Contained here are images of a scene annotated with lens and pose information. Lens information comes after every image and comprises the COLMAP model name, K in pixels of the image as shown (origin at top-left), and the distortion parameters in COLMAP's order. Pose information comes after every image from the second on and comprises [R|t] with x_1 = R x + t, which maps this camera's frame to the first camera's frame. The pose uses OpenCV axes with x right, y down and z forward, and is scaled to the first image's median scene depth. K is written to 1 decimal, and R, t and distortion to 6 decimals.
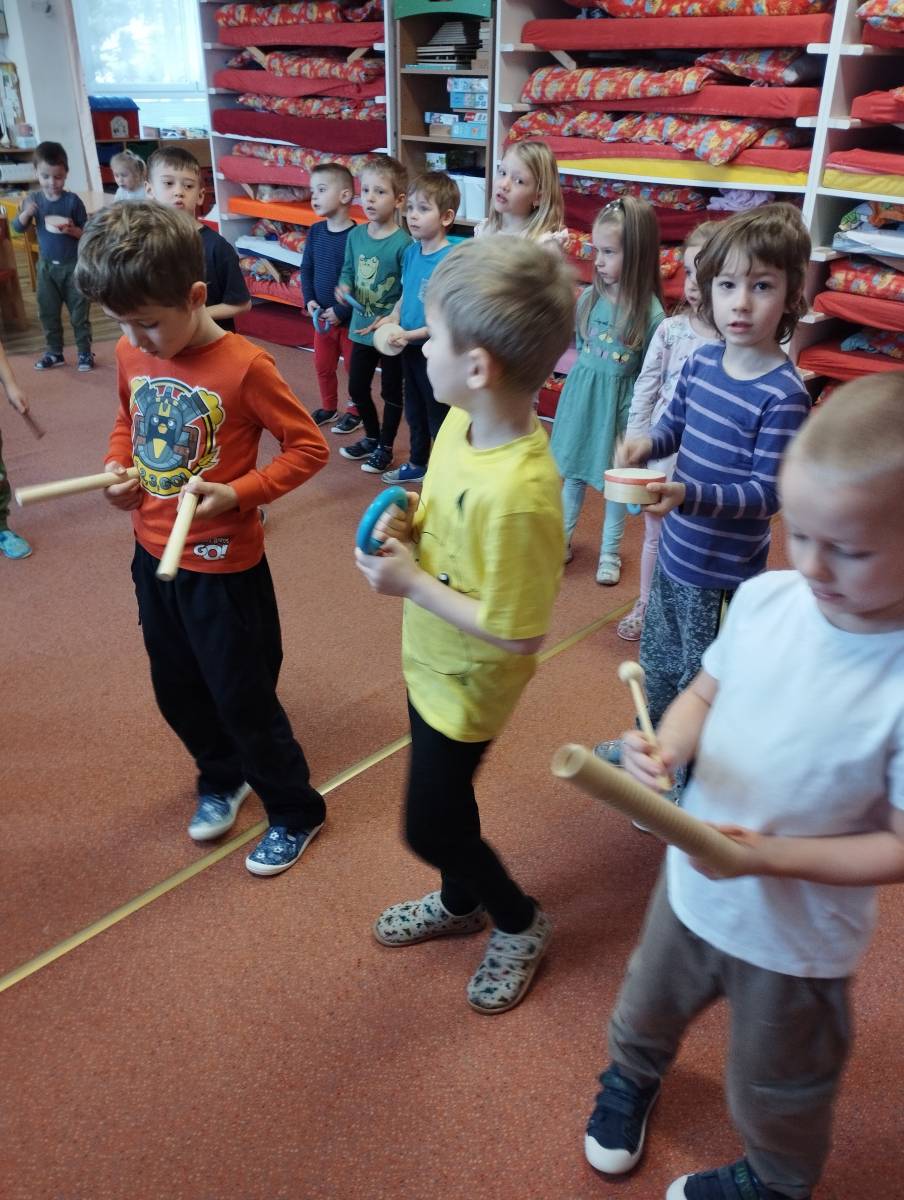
lens RADIAL K [[999.1, 0, 452.4], [0, 999.1, 598.6], [0, 0, 1]] dist [0.063651, -0.063232]
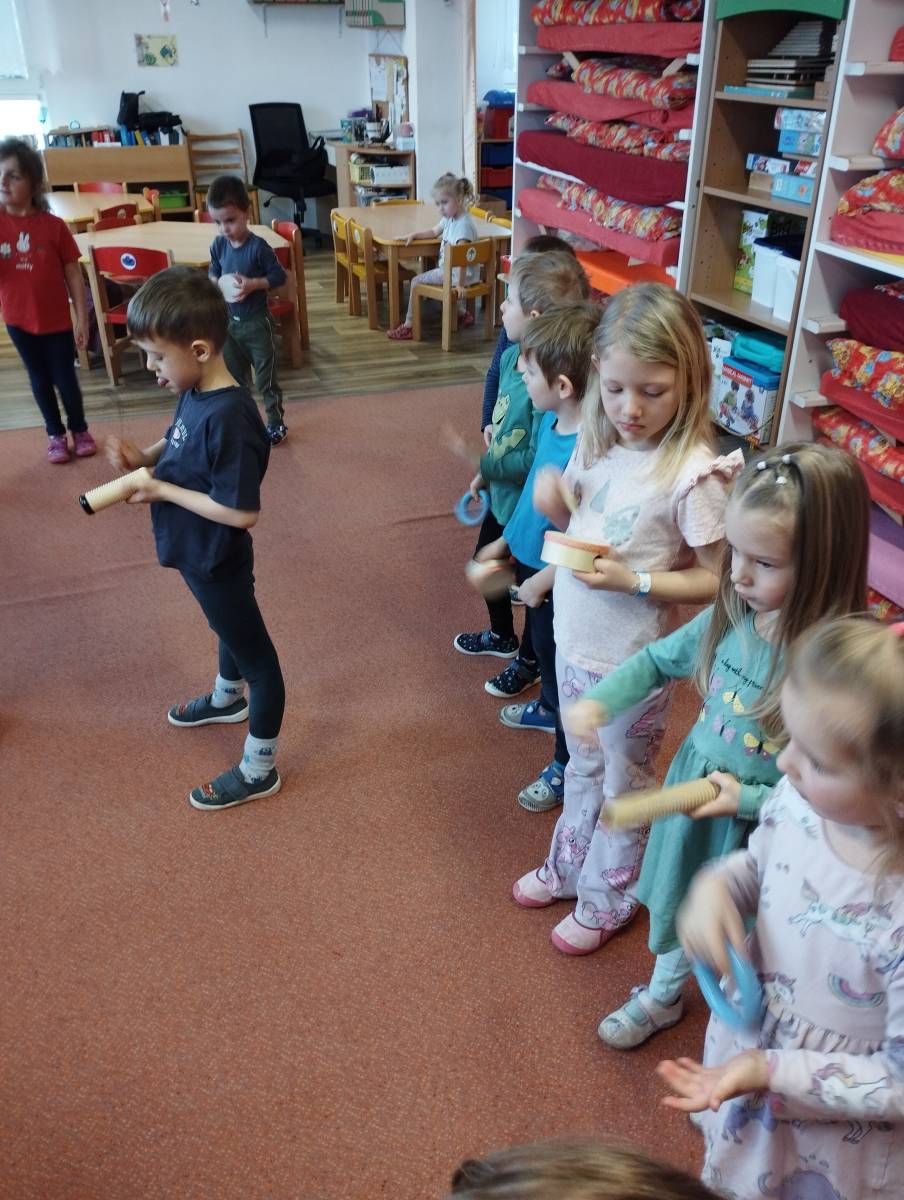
lens RADIAL K [[999.1, 0, 452.6], [0, 999.1, 603.5], [0, 0, 1]] dist [0.063651, -0.063232]
pose [[0.891965, 0.217723, -0.396226, 0.129294], [-0.205944, 0.975865, 0.072620, -0.190097], [0.402474, 0.016826, 0.915277, 0.293728]]
